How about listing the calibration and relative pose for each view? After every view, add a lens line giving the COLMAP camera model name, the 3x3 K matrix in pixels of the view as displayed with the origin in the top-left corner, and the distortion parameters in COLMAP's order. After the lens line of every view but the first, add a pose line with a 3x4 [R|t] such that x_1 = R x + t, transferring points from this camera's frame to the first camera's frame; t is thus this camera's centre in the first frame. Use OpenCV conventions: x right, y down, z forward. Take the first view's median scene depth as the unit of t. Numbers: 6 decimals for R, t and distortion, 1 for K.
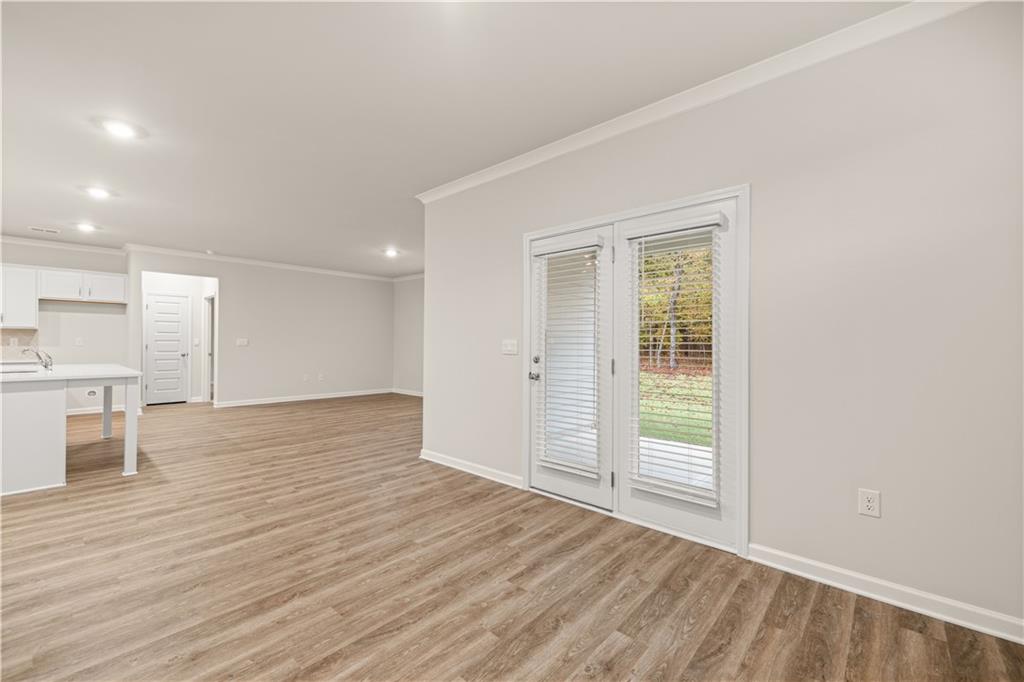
lens RADIAL K [[434.3, 0, 520.1], [0, 434.3, 341.1], [0, 0, 1]] dist [-0.003219, -0.000876]
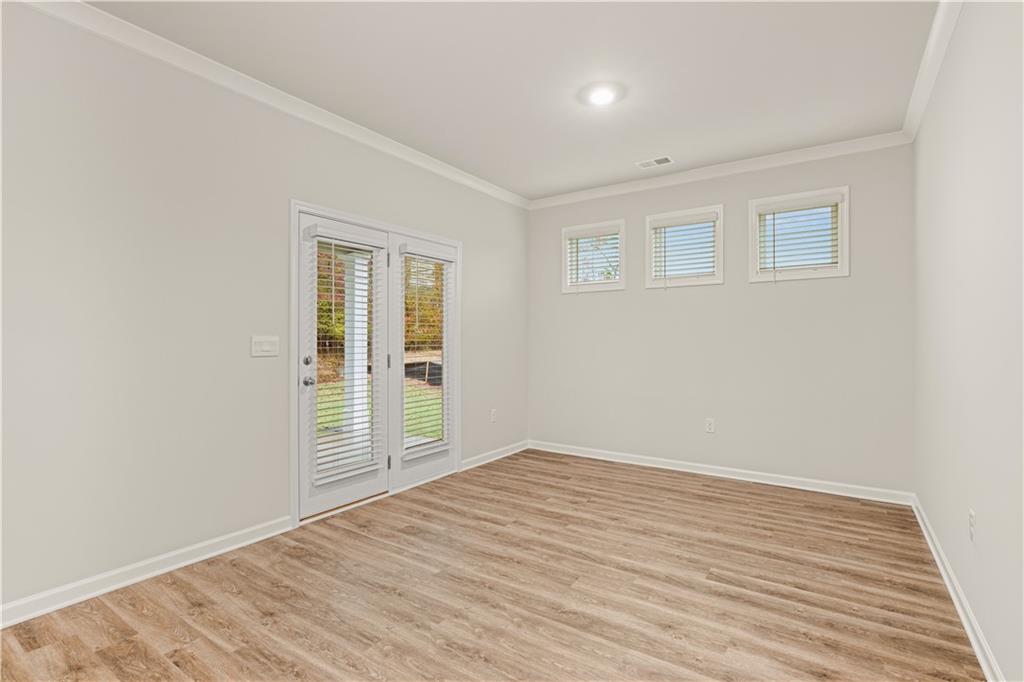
lens RADIAL K [[482.7, 0, 507.6], [0, 482.7, 335.8], [0, 0, 1]] dist [-0.002221, -0.000738]
pose [[-0.134512, 0.001527, 0.990911, -1.233152], [-0.009291, 0.999953, -0.002802, -0.006719], [-0.990868, -0.009584, -0.134491, 1.012320]]
